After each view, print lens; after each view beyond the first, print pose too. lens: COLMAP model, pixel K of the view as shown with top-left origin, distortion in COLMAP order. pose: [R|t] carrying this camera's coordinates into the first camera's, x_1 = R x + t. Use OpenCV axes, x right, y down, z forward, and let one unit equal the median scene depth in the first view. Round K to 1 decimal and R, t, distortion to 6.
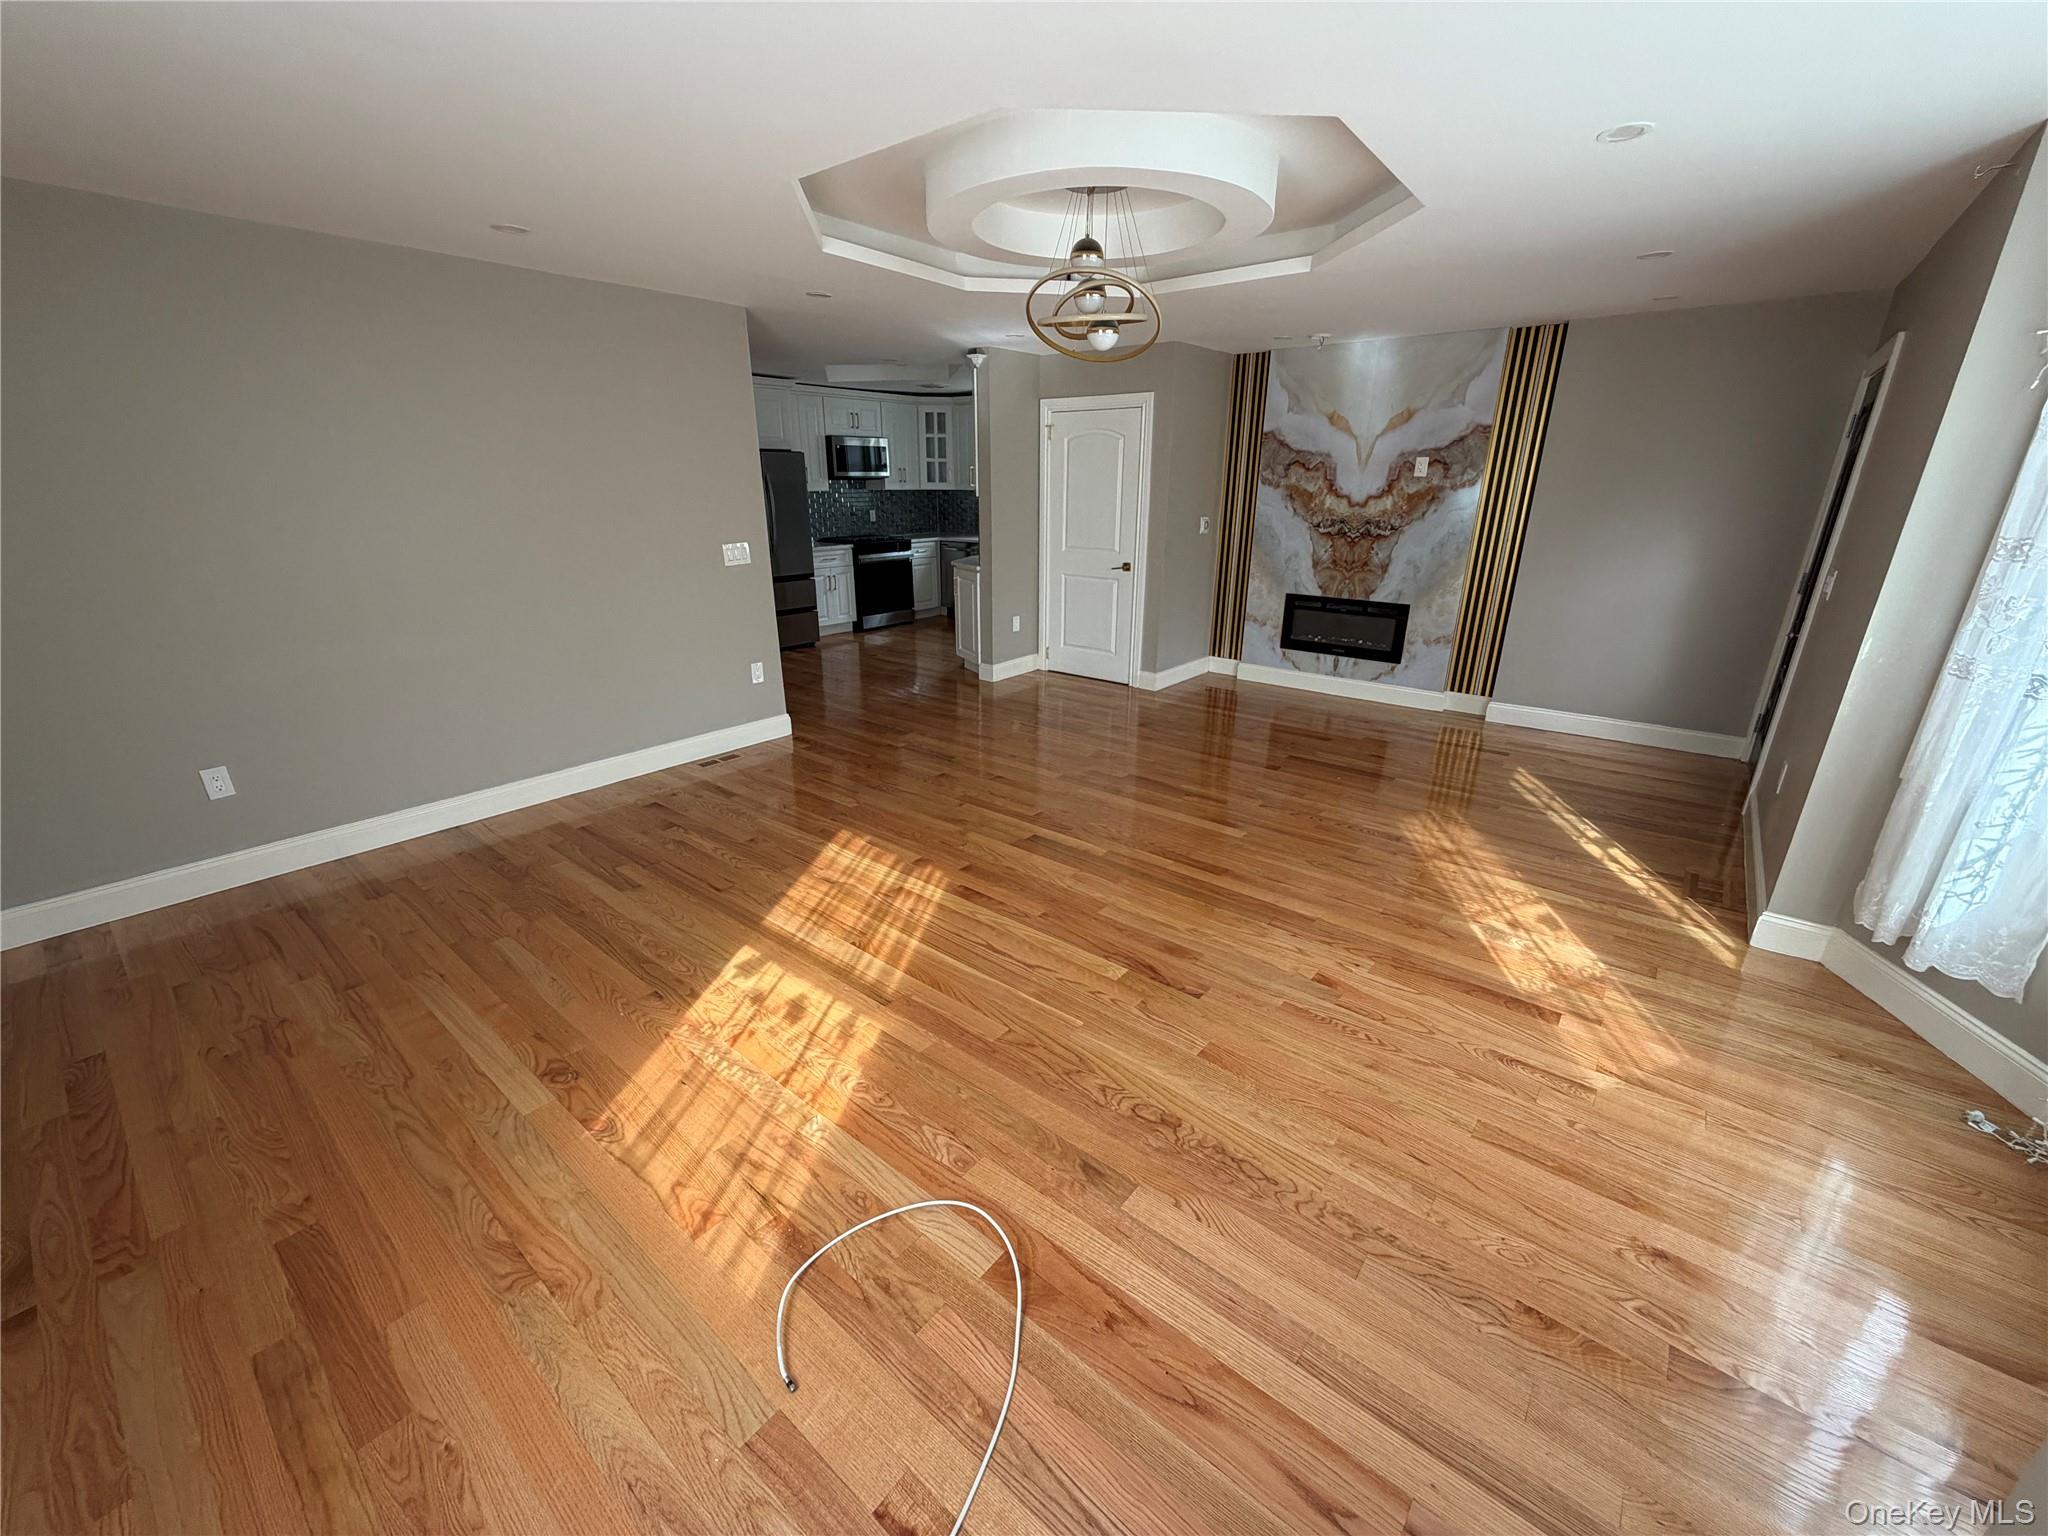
lens RADIAL K [[817.3, 0, 1018.4], [0, 817.3, 766.2], [0, 0, 1]] dist [-0.000034, 0.000228]
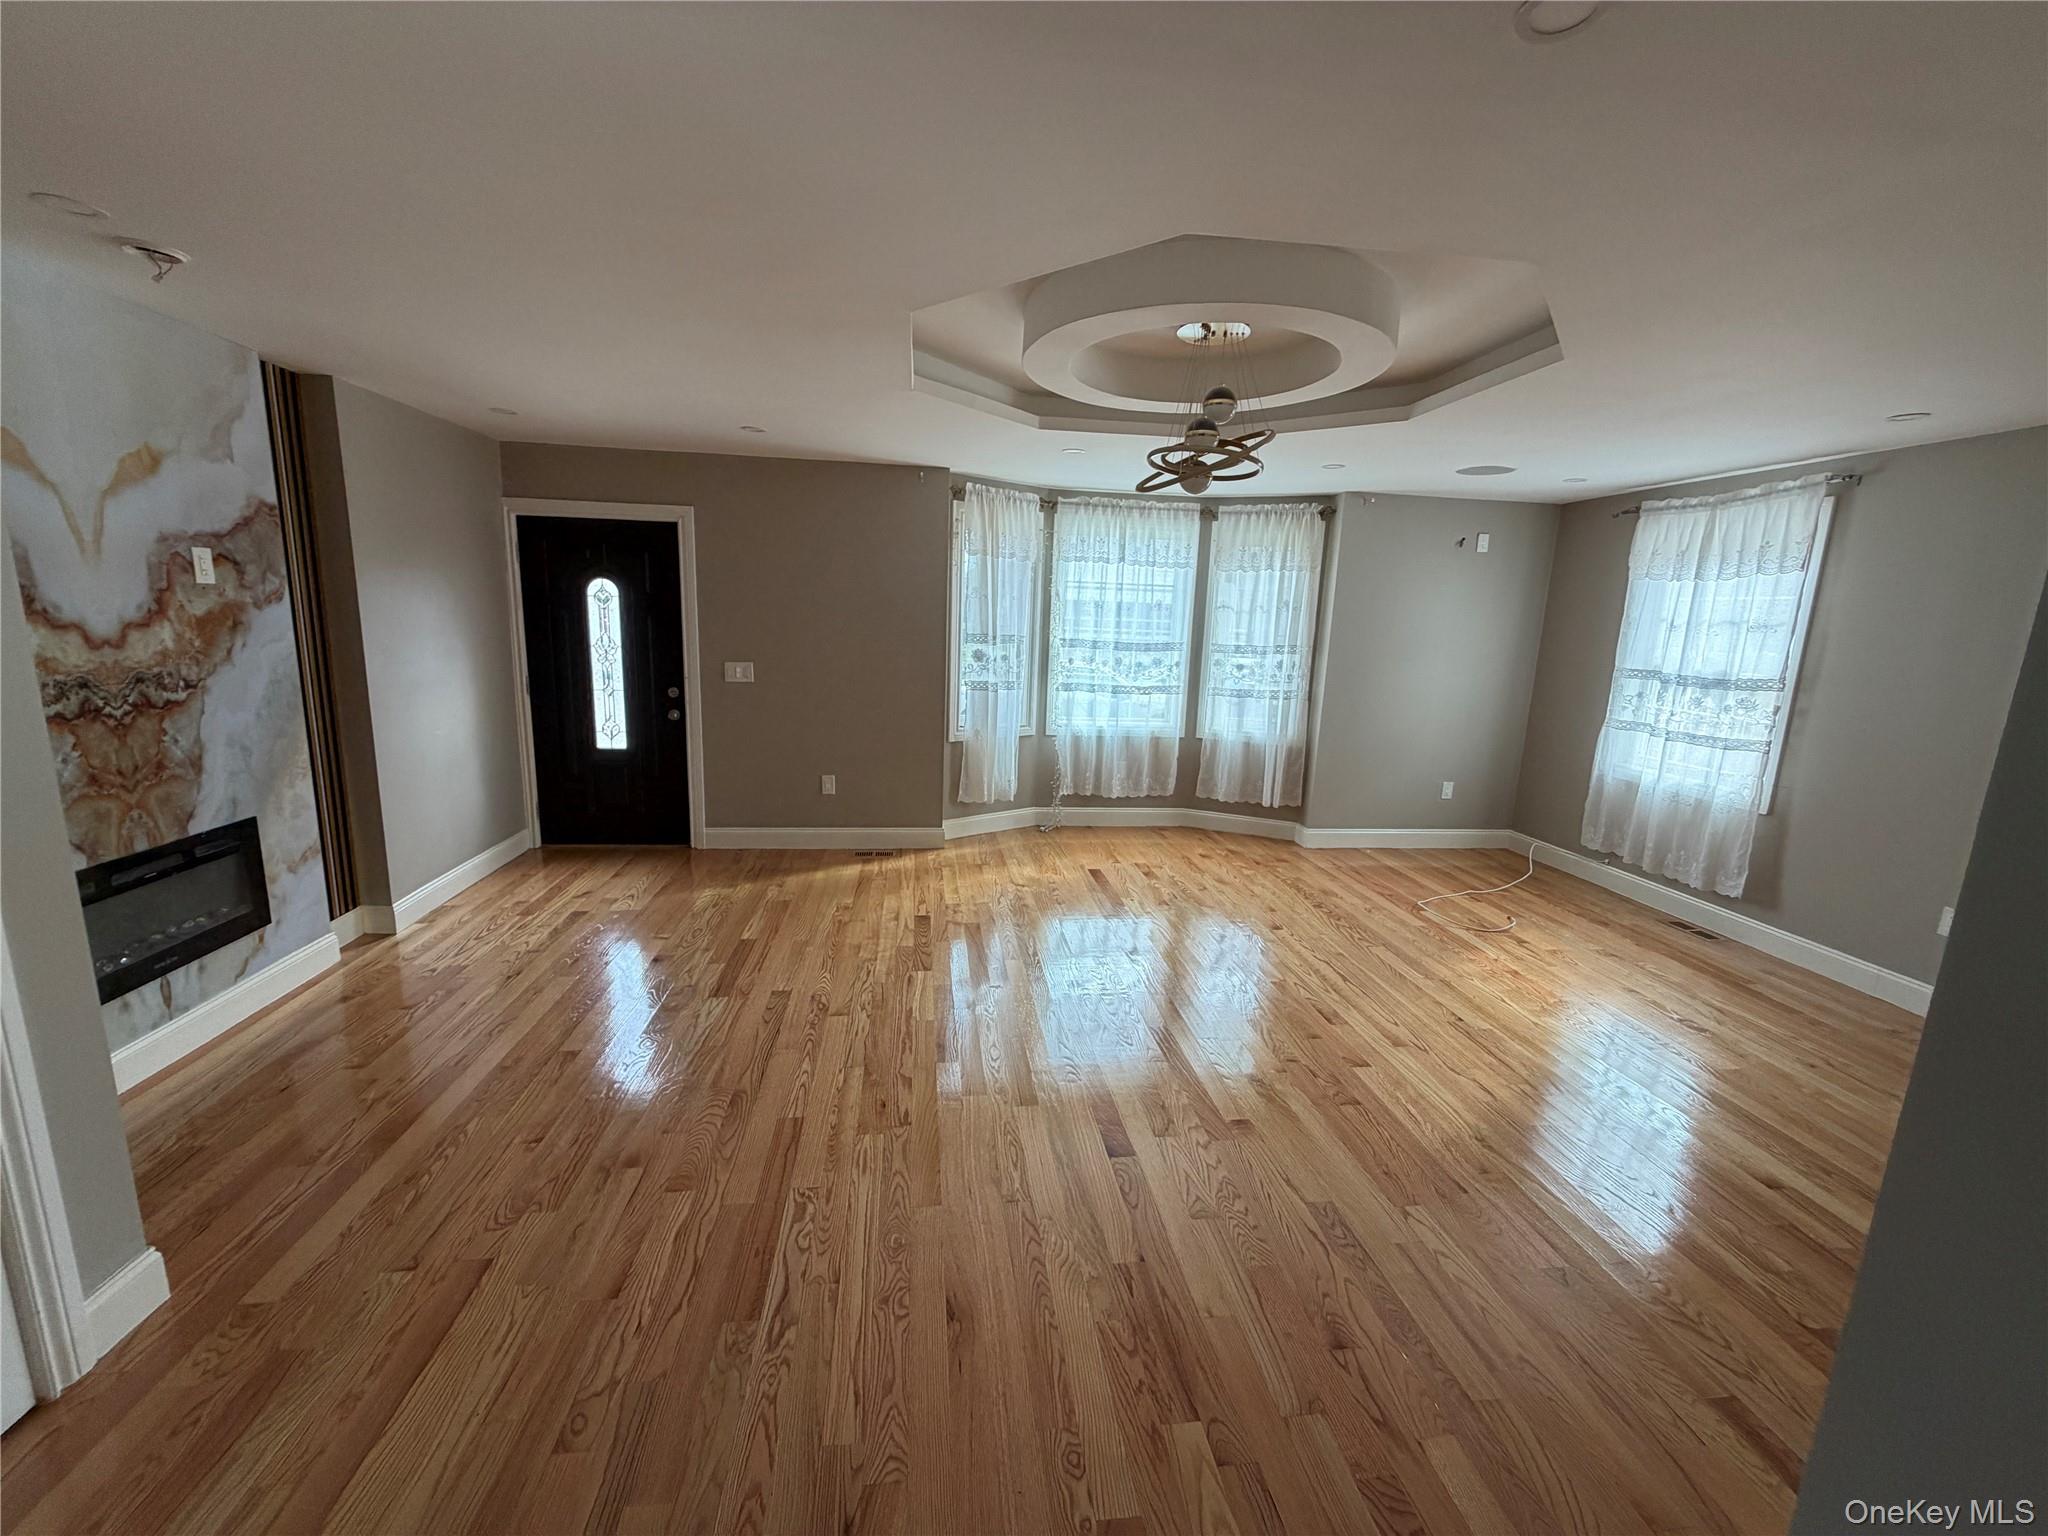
lens RADIAL K [[817.3, 0, 1019.6], [0, 817.3, 768.8], [0, 0, 1]] dist [-0.000034, 0.000228]
pose [[-0.722758, -0.156011, 0.673262, -0.250329], [0.197234, 0.887108, 0.417298, -0.370794], [-0.662360, 0.434395, -0.610394, 1.041997]]
